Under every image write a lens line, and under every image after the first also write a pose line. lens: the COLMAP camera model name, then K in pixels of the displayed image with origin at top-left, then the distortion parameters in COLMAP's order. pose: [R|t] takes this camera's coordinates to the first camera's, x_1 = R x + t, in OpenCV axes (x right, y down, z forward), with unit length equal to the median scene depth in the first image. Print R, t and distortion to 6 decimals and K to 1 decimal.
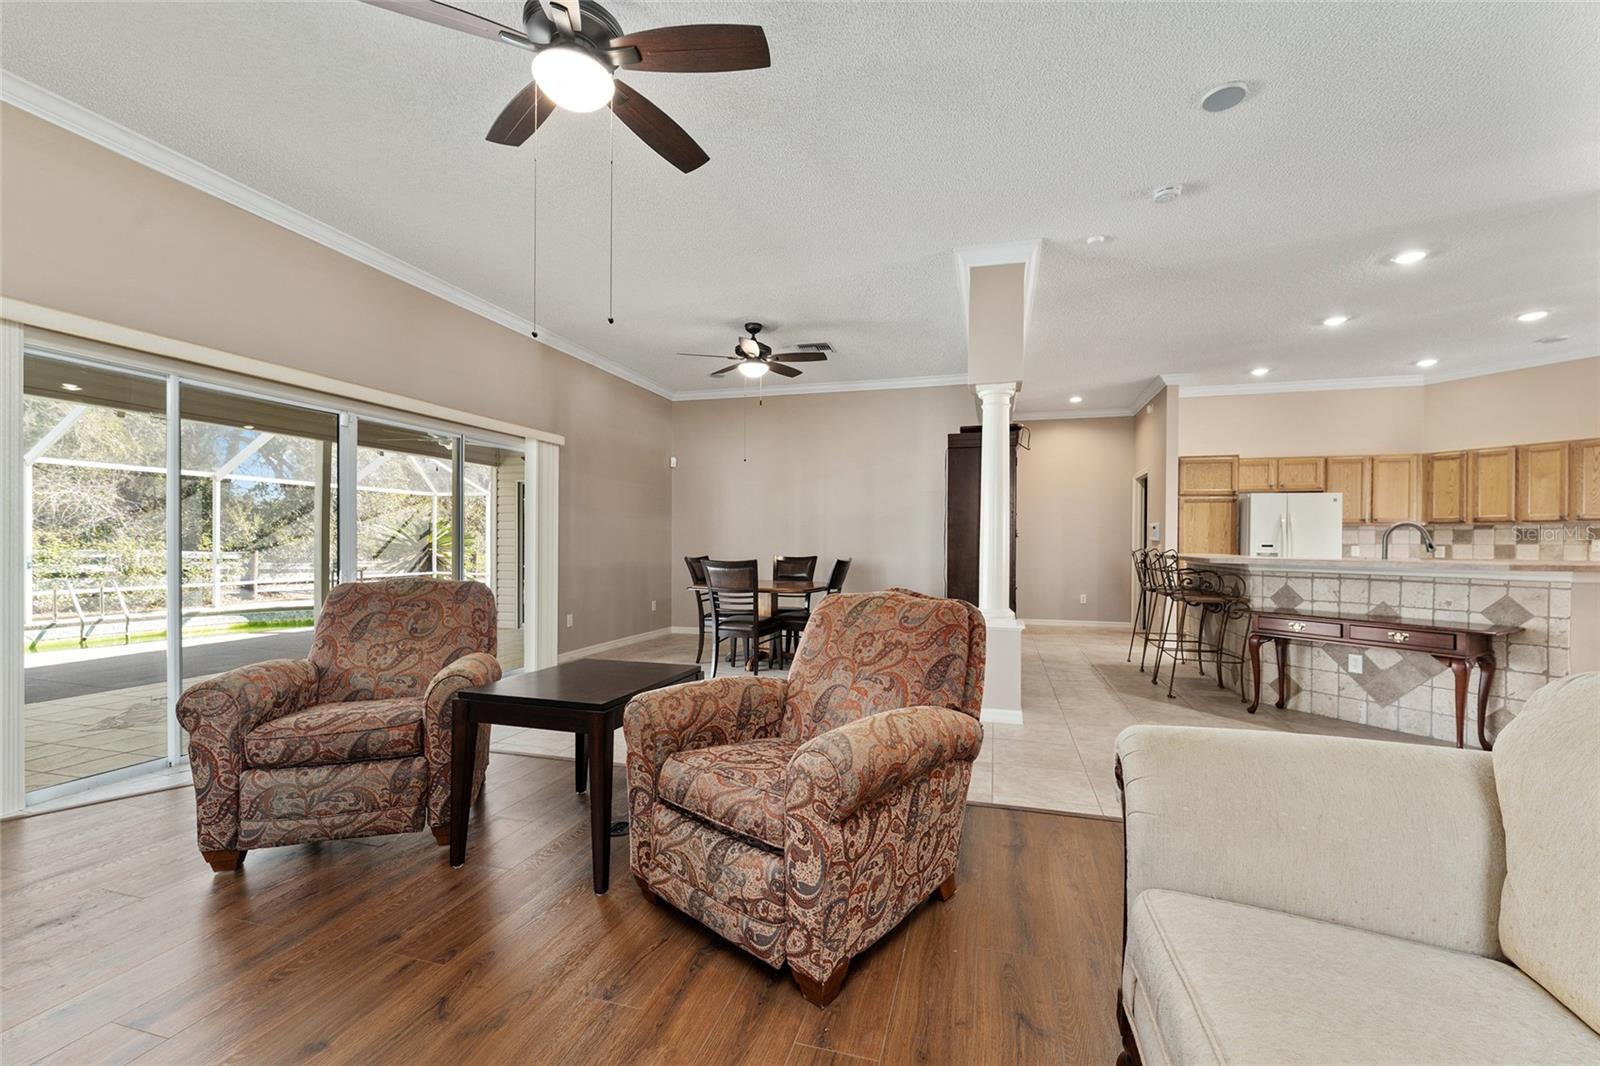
lens RADIAL K [[632.3, 0, 817.3], [0, 632.3, 542.4], [0, 0, 1]] dist [0.001443, -0.000964]
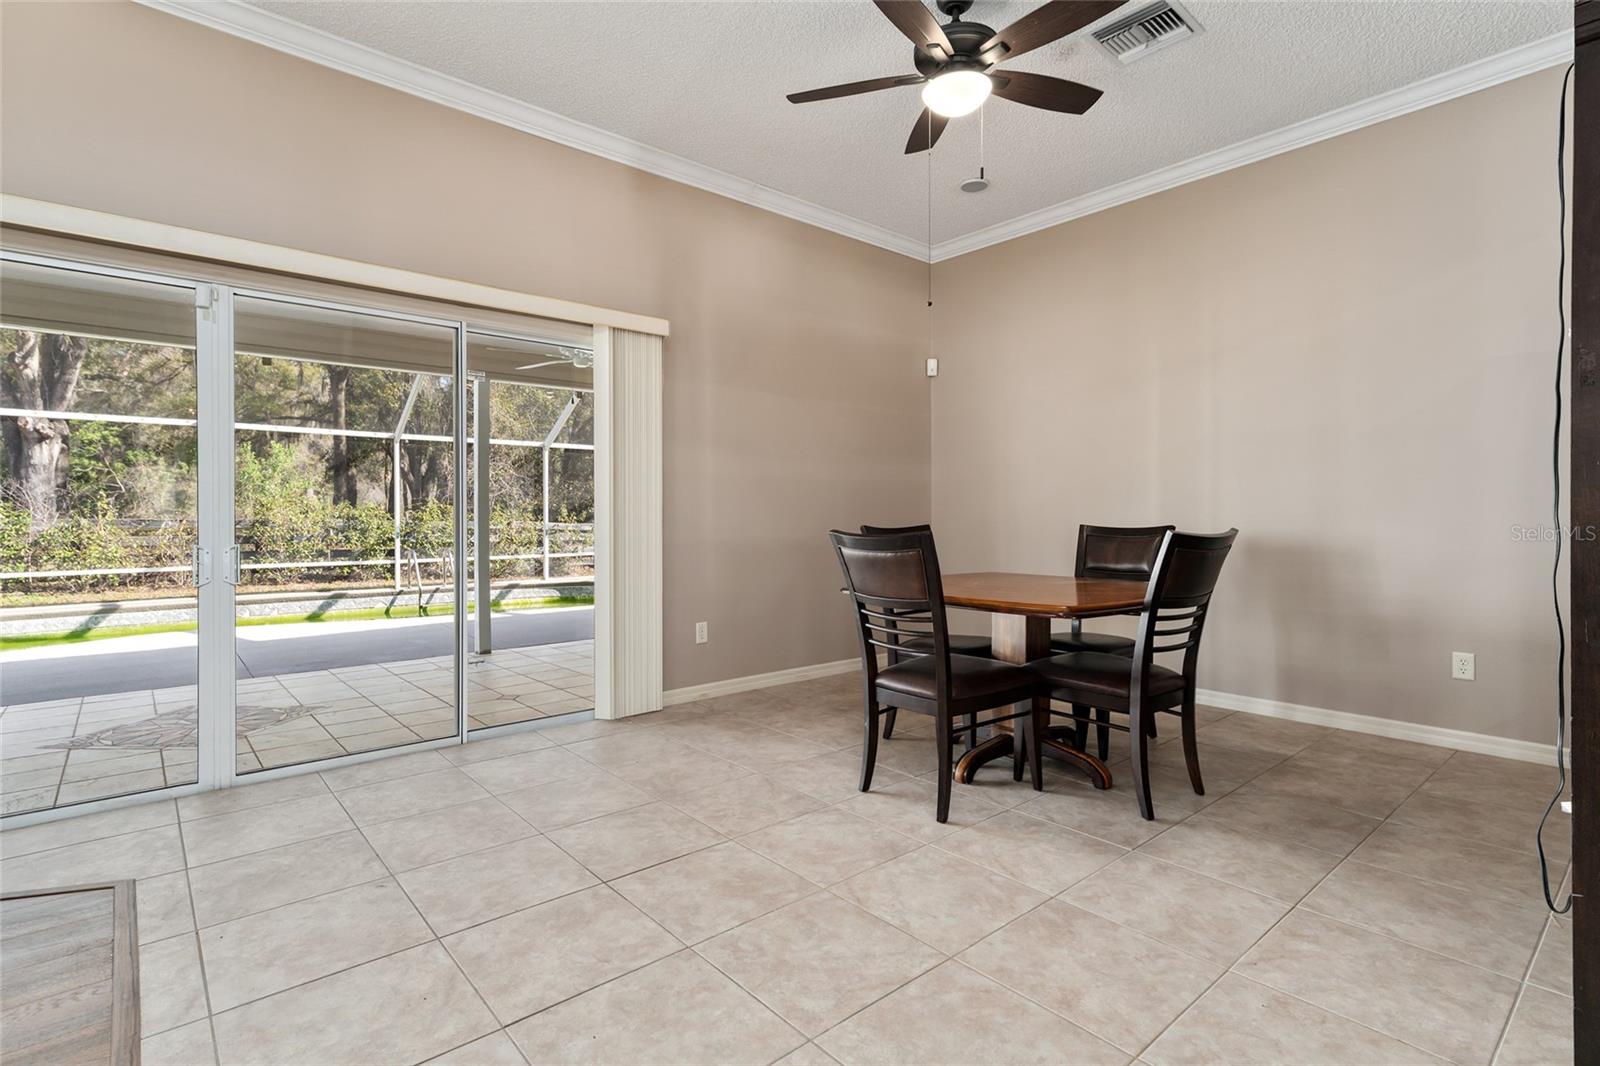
lens RADIAL K [[787.8, 0, 798.4], [0, 787.8, 520.8], [0, 0, 1]] dist [0.005165, -0.000256]
pose [[0.837624, -0.002954, -0.546240, 0.087522], [0.008635, 0.999932, 0.007834, 0.011698], [0.546180, -0.011279, 0.837592, 0.405823]]
